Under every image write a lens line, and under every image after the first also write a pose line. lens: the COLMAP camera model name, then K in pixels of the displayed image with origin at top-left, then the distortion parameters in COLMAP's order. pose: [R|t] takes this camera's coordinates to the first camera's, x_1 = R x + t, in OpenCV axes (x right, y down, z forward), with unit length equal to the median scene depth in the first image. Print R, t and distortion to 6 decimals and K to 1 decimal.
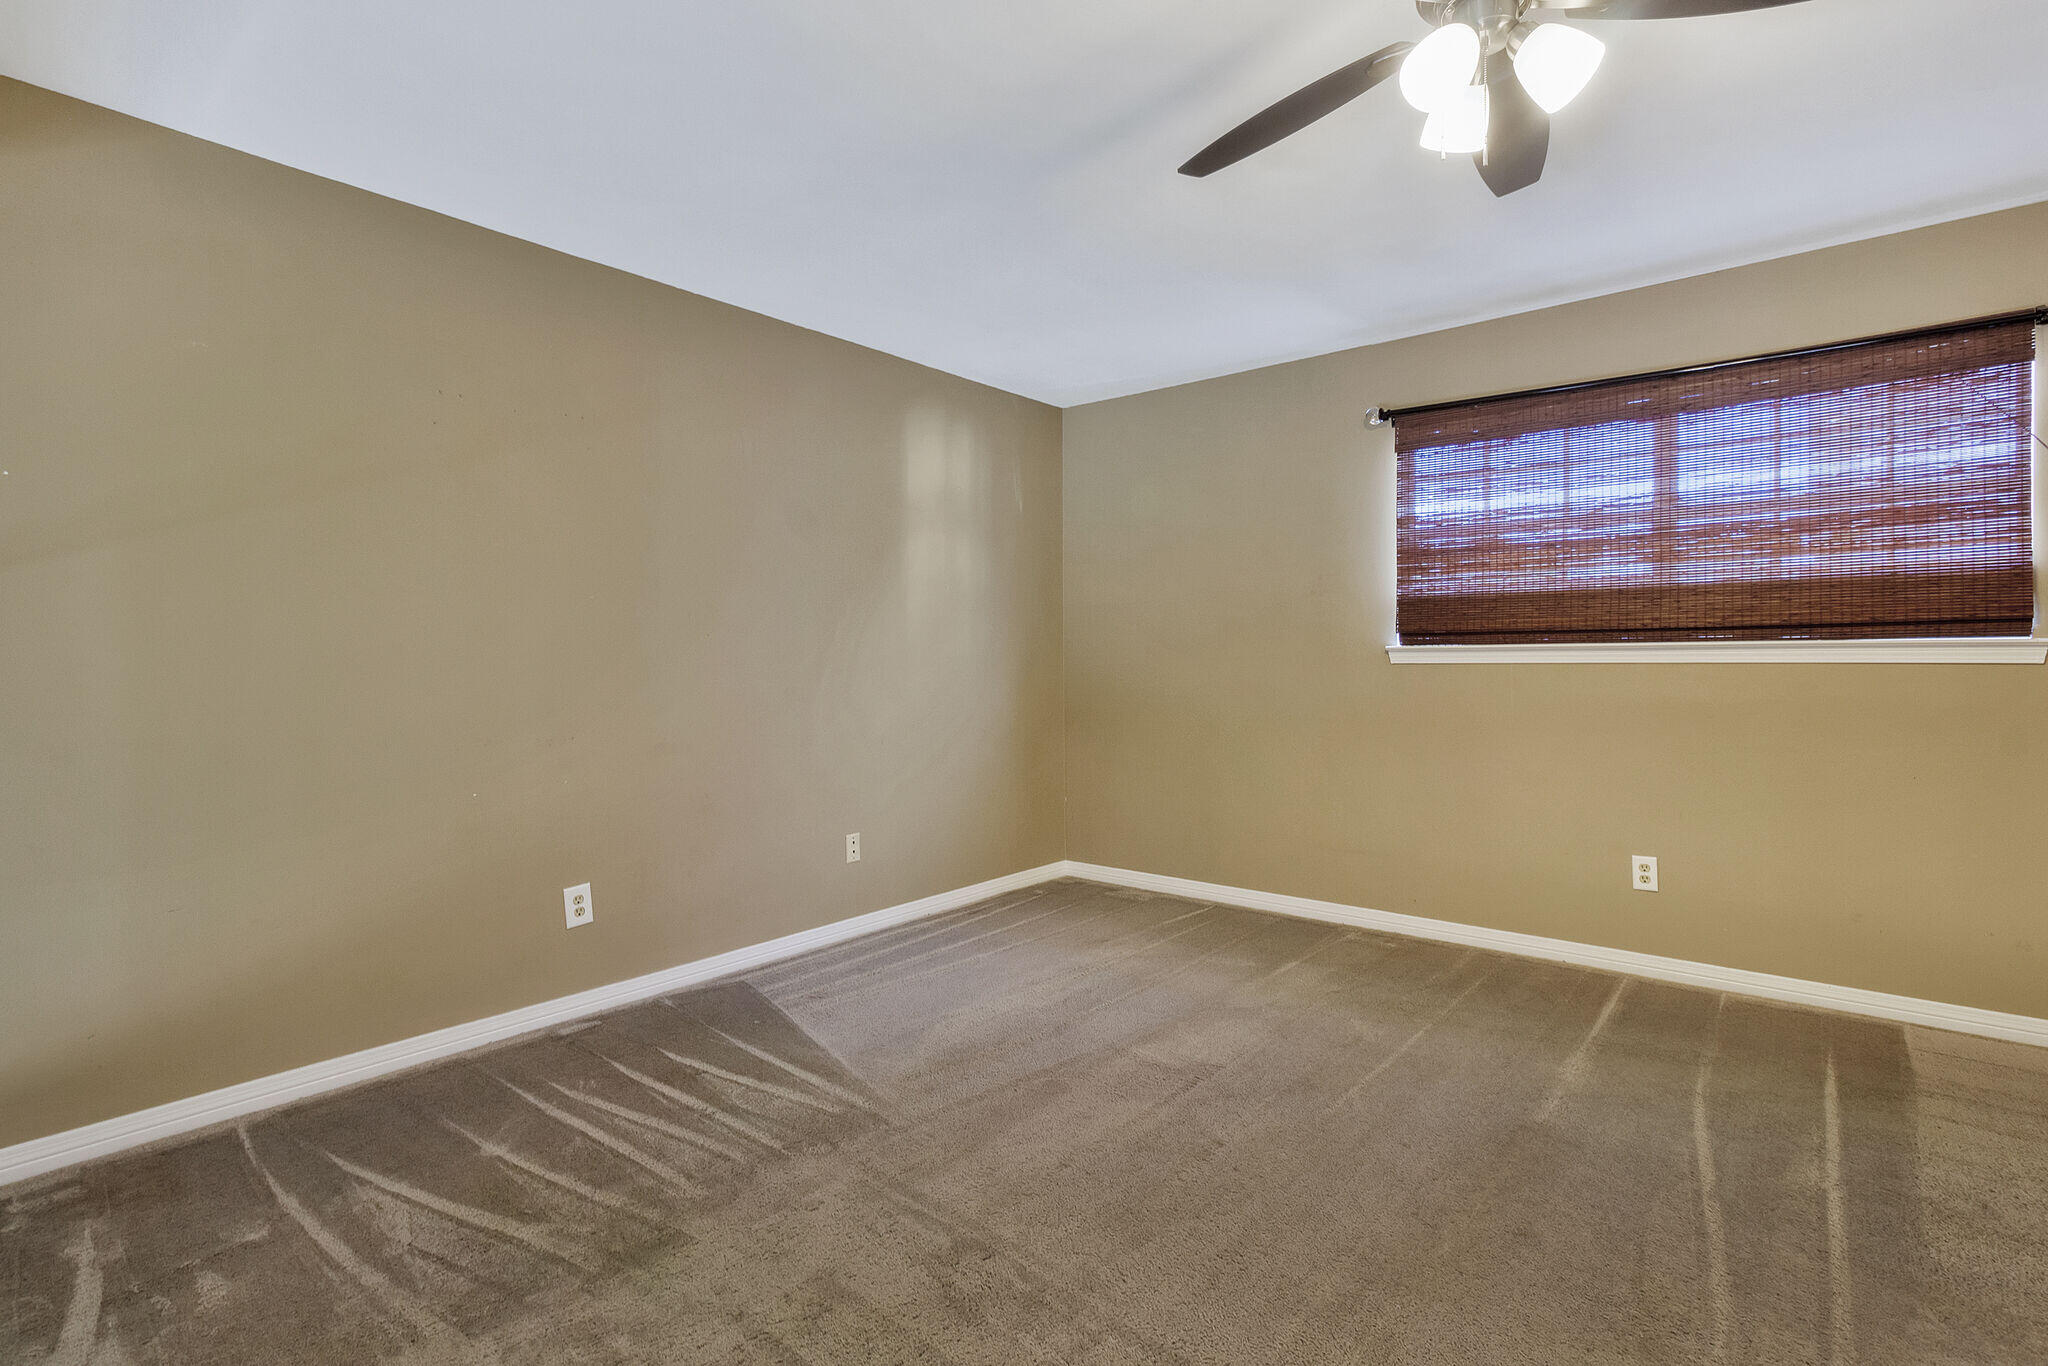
lens RADIAL K [[927.6, 0, 1025.5], [0, 927.6, 668.8], [0, 0, 1]] dist [0.019078, 0.000325]
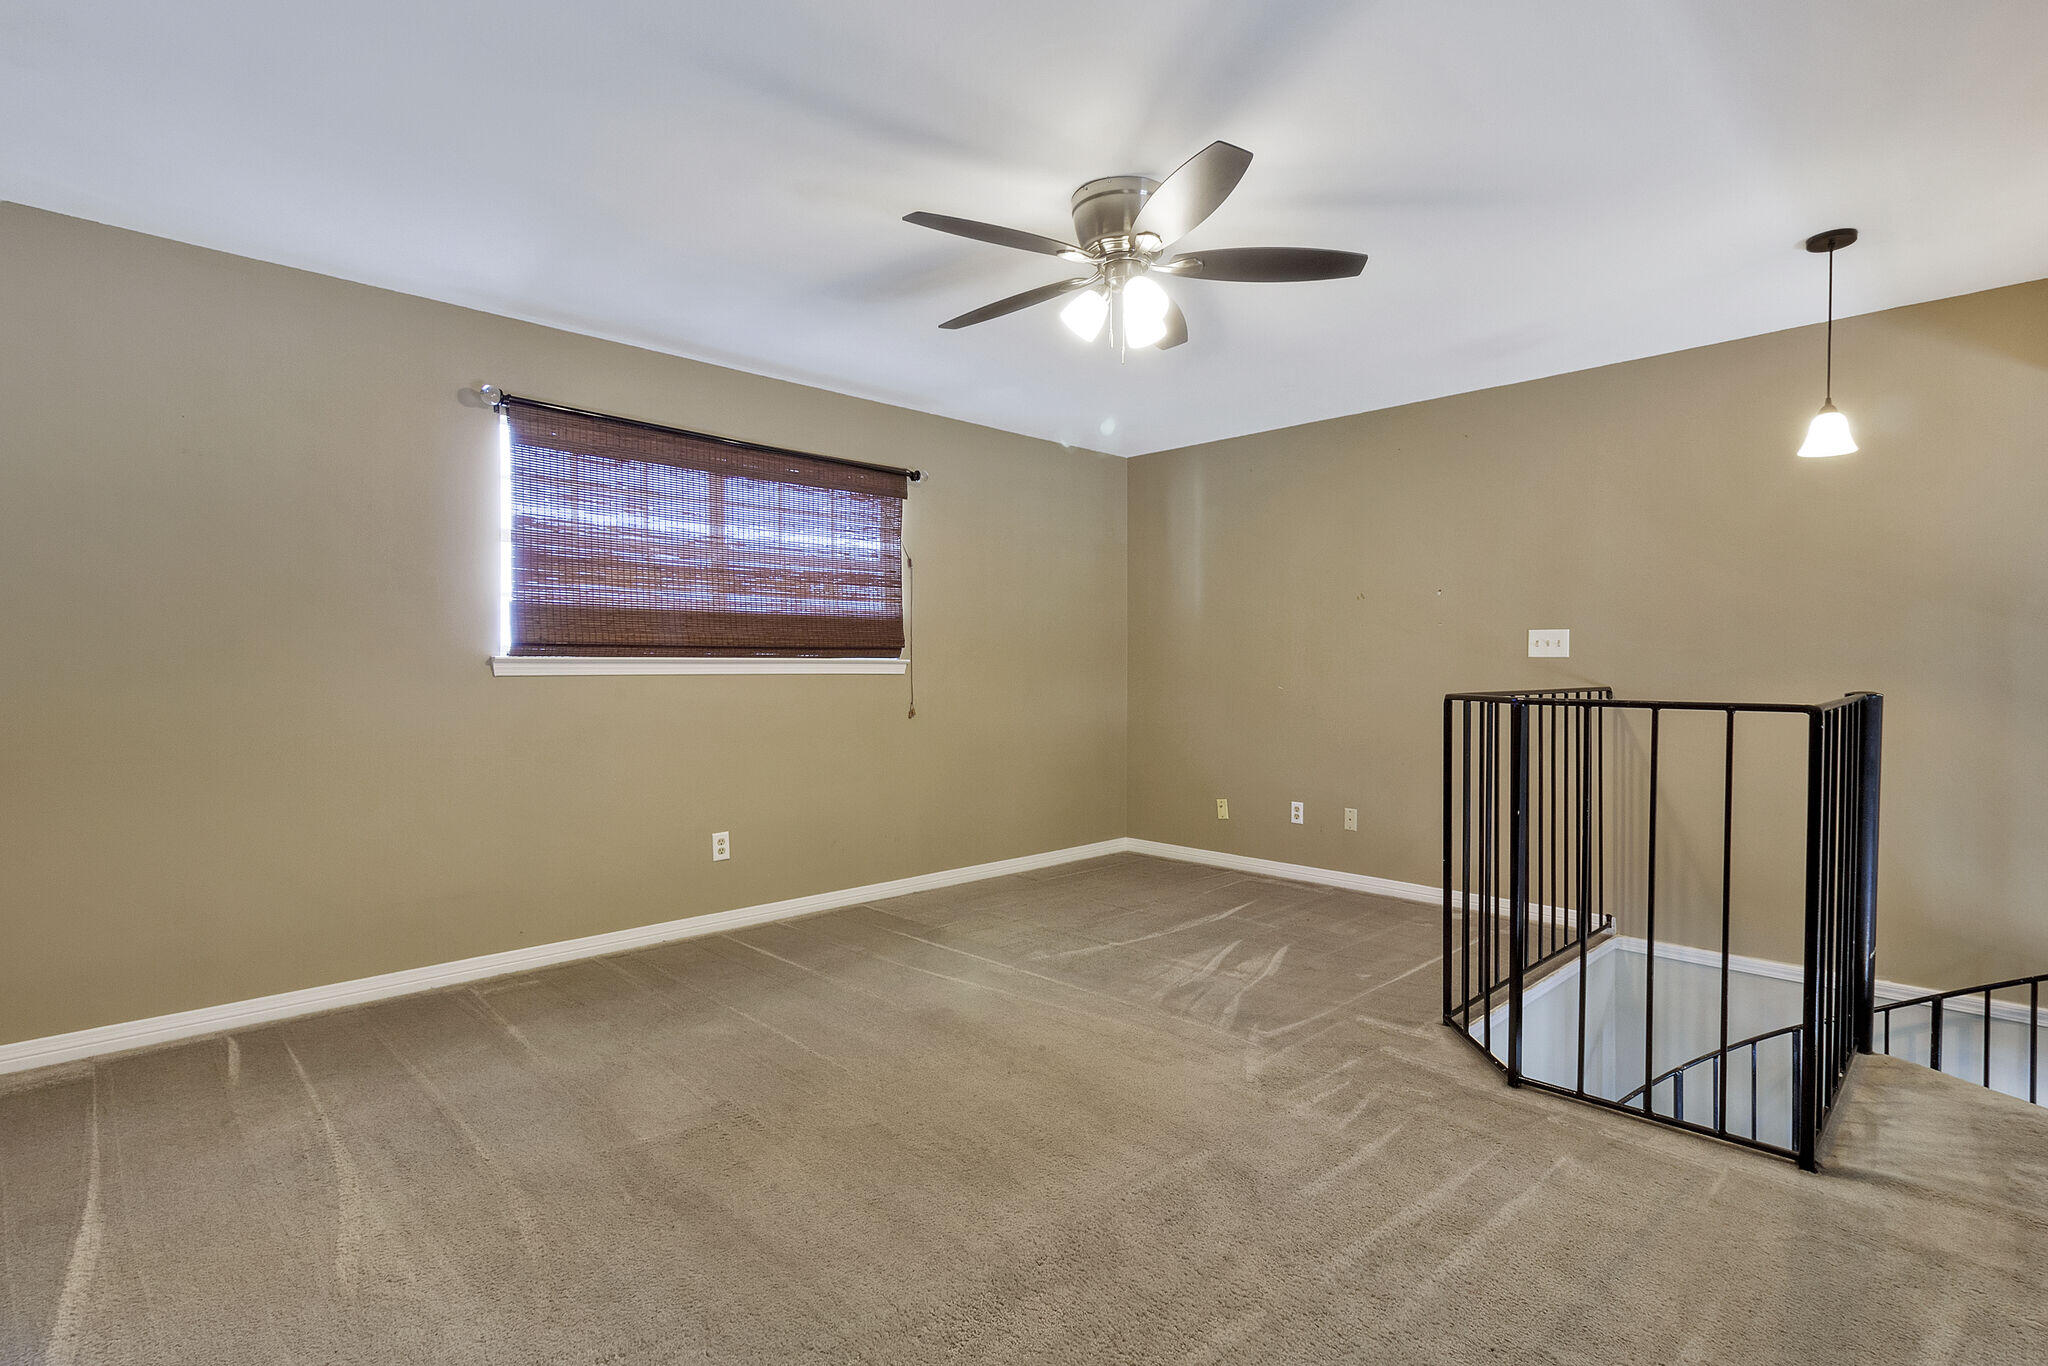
lens RADIAL K [[976.2, 0, 1025.2], [0, 976.2, 688.9], [0, 0, 1]] dist [0.005782, -0.000002]
pose [[0.150542, -0.015414, 0.988483, -0.519424], [0.011071, 0.999842, 0.013905, -0.000723], [-0.988542, 0.008850, 0.150689, 0.400716]]
